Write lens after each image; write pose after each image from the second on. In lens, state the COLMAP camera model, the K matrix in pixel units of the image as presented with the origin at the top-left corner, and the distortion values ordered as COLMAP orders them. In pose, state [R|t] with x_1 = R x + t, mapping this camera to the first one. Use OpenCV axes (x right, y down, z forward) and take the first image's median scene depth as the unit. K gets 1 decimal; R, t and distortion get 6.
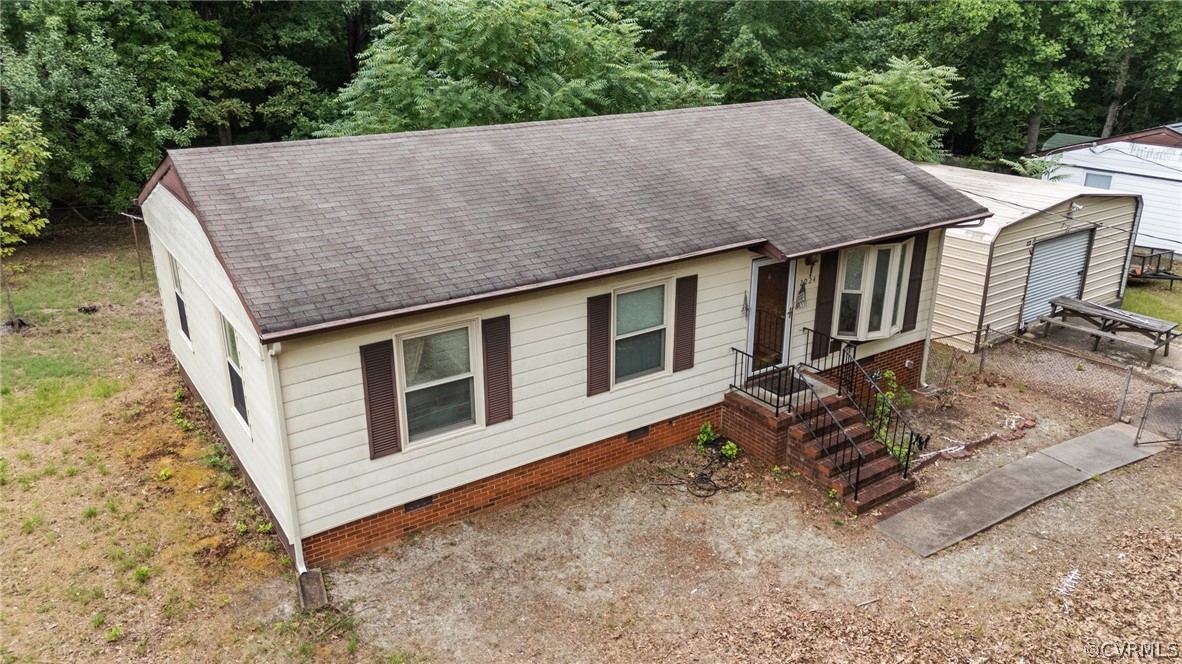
lens RADIAL K [[861.6, 0, 589.5], [0, 861.6, 339.7], [0, 0, 1]] dist [0.087526, -0.109518]
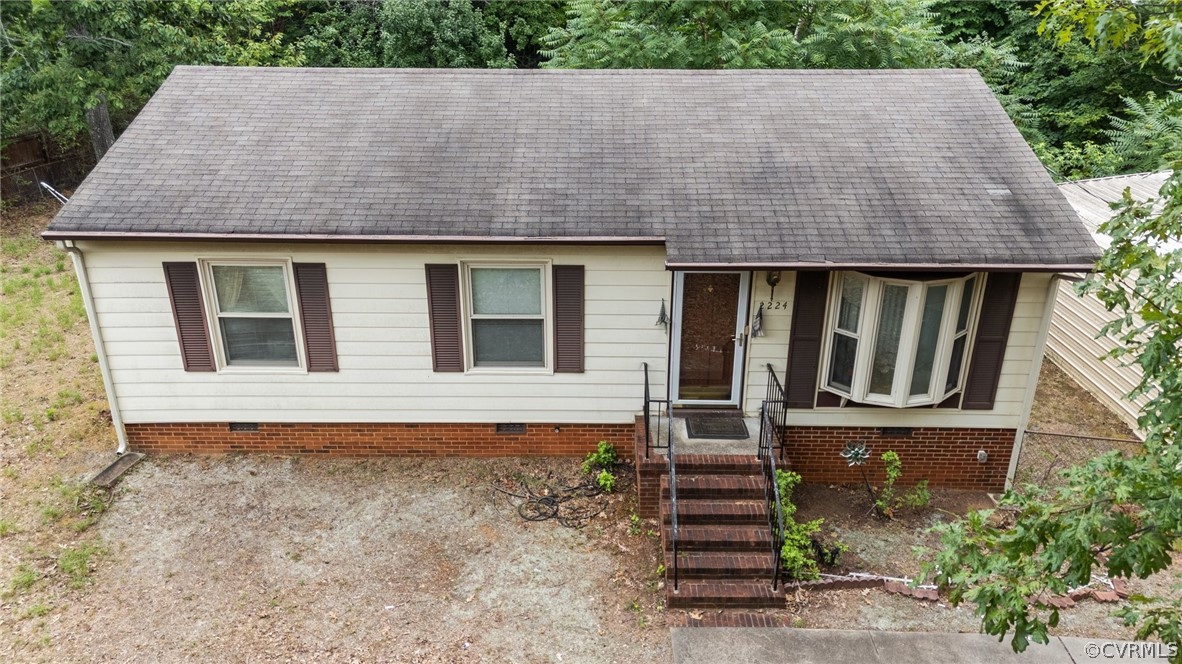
lens RADIAL K [[861.6, 0, 589.5], [0, 861.6, 339.7], [0, 0, 1]] dist [0.087526, -0.109518]
pose [[0.825768, 0.235412, -0.512530, 0.576840], [-0.207321, 0.971802, 0.112335, -0.100713], [0.524523, 0.013495, 0.851289, 0.292268]]
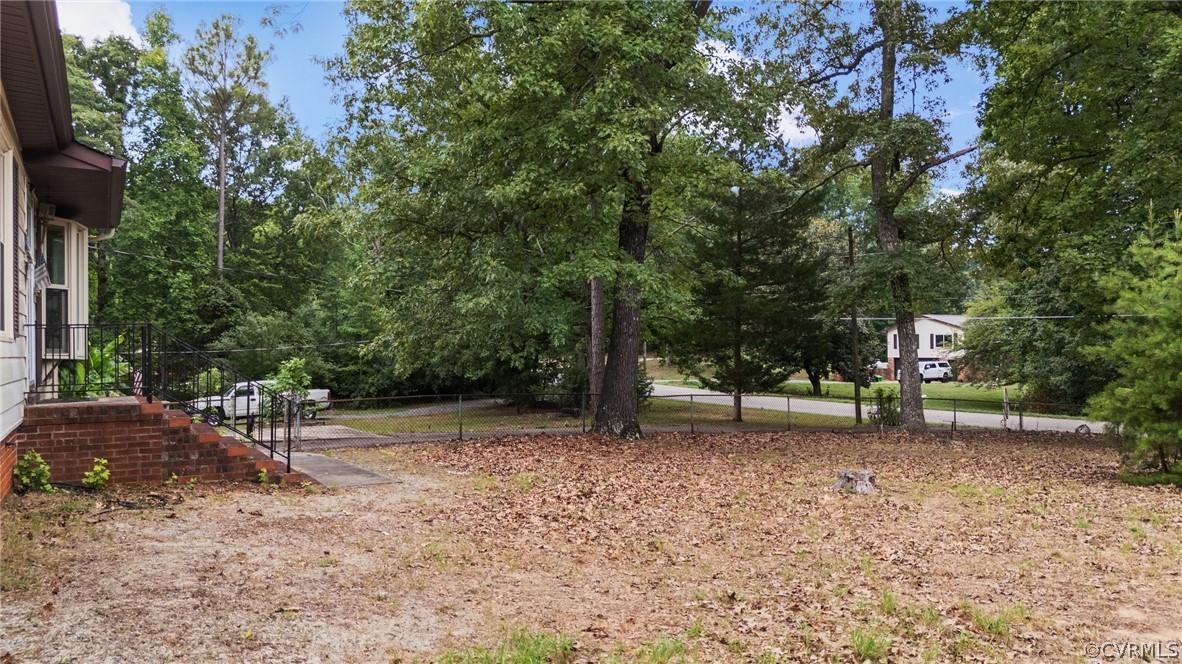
lens RADIAL K [[896.7, 0, 591.0], [0, 896.7, 332.0], [0, 0, 1]] dist [0.005654, -0.010681]
pose [[0.099129, 0.010792, 0.995016, -0.444716], [0.371501, 0.927239, -0.047068, 0.202625], [-0.923125, 0.374316, 0.087907, 0.628724]]
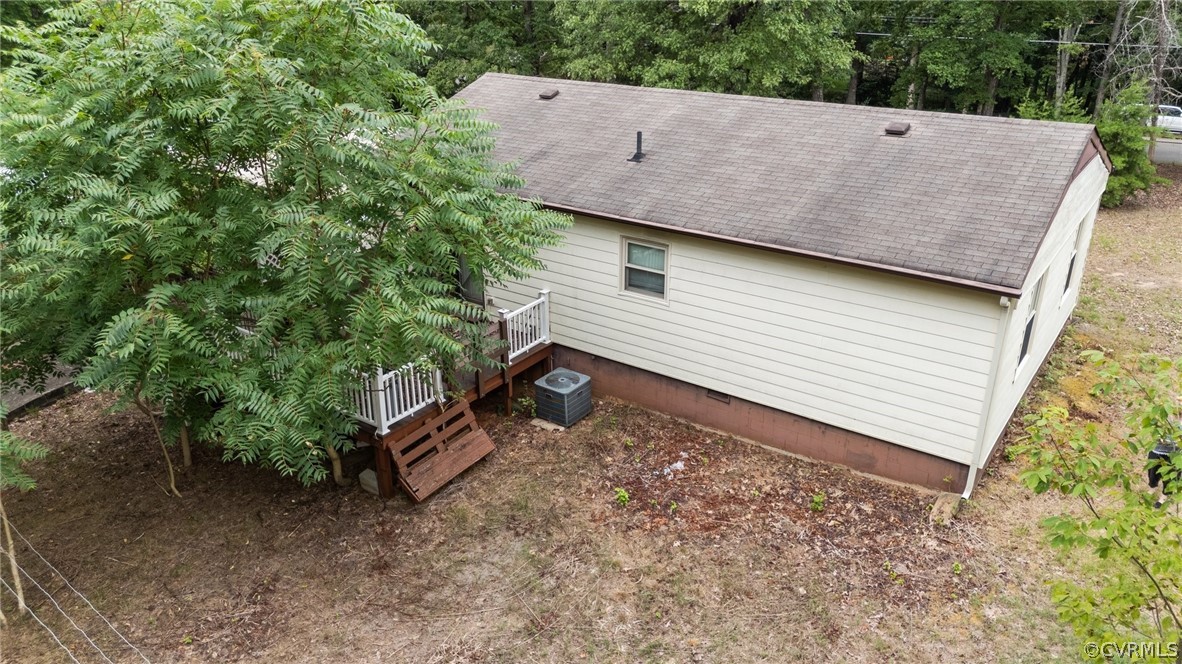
lens RADIAL K [[861.6, 0, 589.5], [0, 861.6, 339.7], [0, 0, 1]] dist [0.087526, -0.109518]
pose [[-0.351571, -0.377749, 0.856565, -1.209182], [0.342102, 0.799854, 0.493152, -0.705629], [-0.871415, 0.466411, -0.151977, 1.710734]]
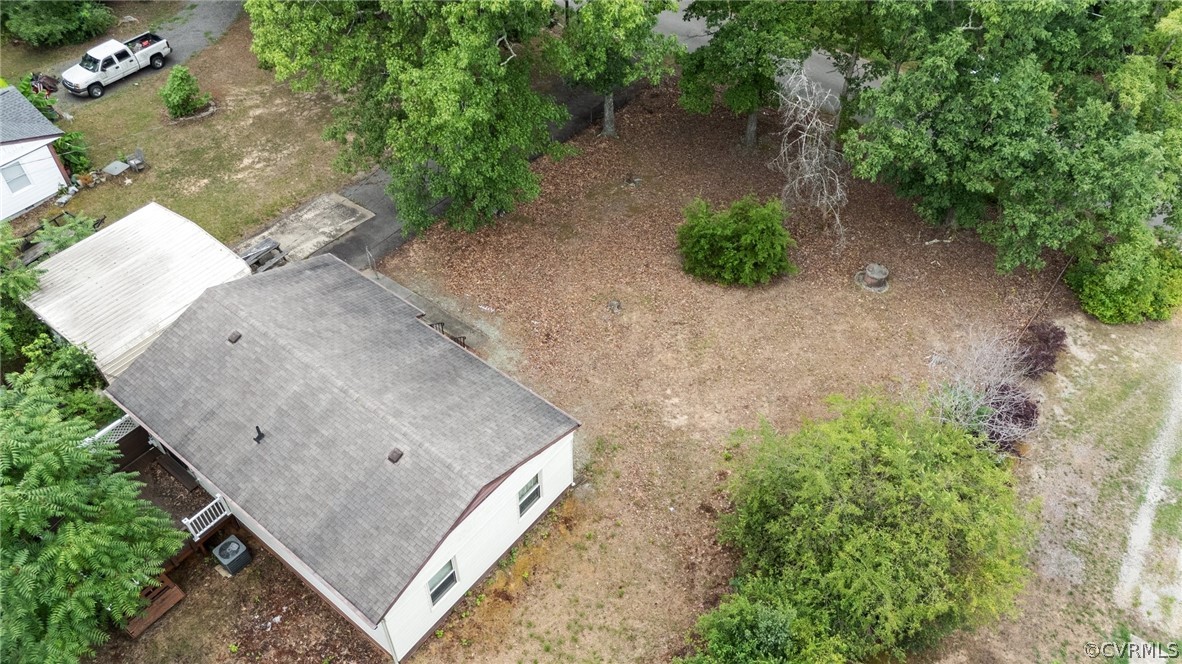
lens RADIAL K [[870.5, 0, 589.5], [0, 870.5, 327.8], [0, 0, 1]] dist [0.100168, -0.147002]
pose [[-0.300975, -0.686110, 0.662320, -1.487581], [0.335451, 0.573965, 0.747019, -1.669274], [-0.892685, 0.447010, 0.057407, 0.472530]]
